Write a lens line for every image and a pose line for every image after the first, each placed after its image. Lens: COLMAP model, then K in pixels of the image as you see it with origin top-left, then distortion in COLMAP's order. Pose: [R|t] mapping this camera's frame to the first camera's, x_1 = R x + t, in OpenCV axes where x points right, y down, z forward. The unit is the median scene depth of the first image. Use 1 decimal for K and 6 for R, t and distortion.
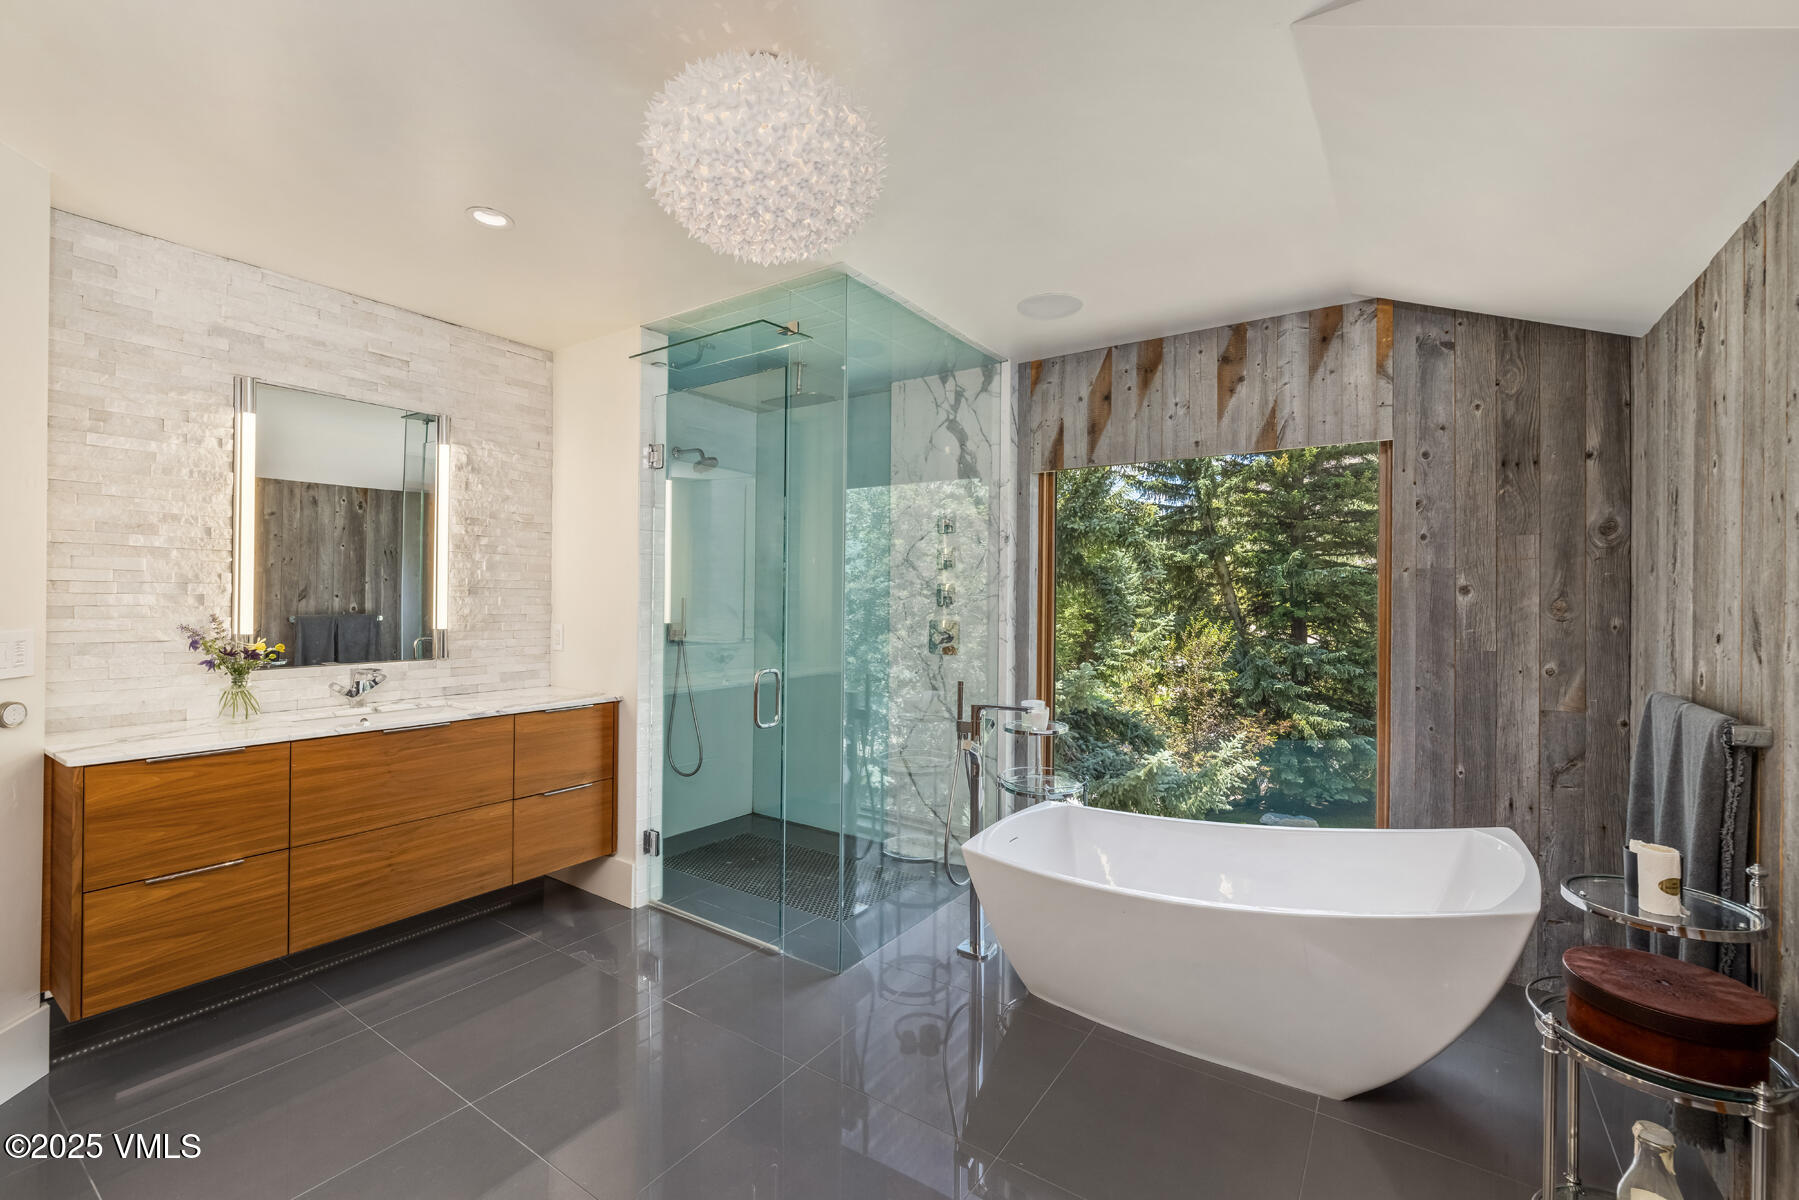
lens RADIAL K [[753.4, 0, 909.3], [0, 753.4, 596.5], [0, 0, 1]] dist [0.000297, 0.000149]
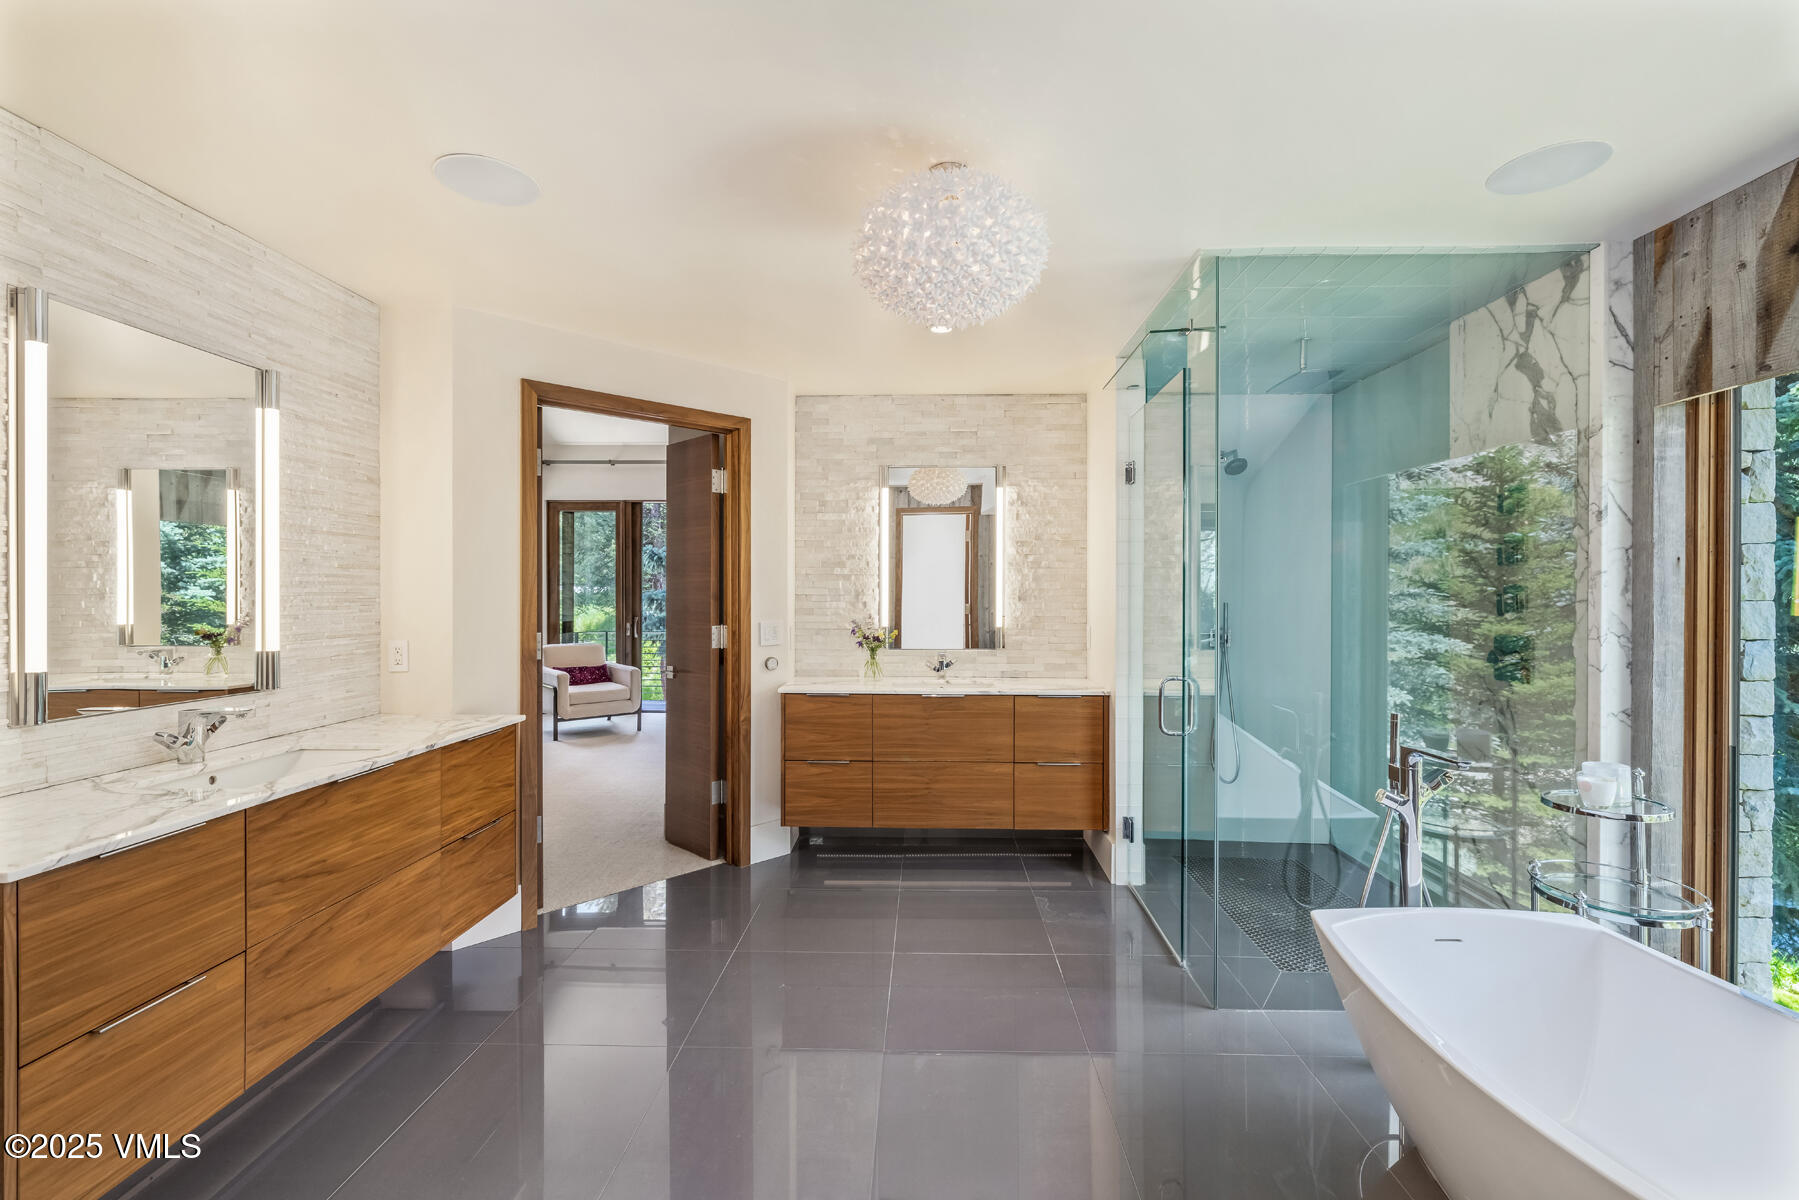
lens RADIAL K [[753.4, 0, 909.3], [0, 753.4, 596.5], [0, 0, 1]] dist [0.000297, 0.000149]
pose [[0.536291, -0.005611, -0.844014, 0.399737], [0.004730, 0.999982, -0.003642, -0.006126], [0.844020, -0.002039, 0.536308, 0.148378]]
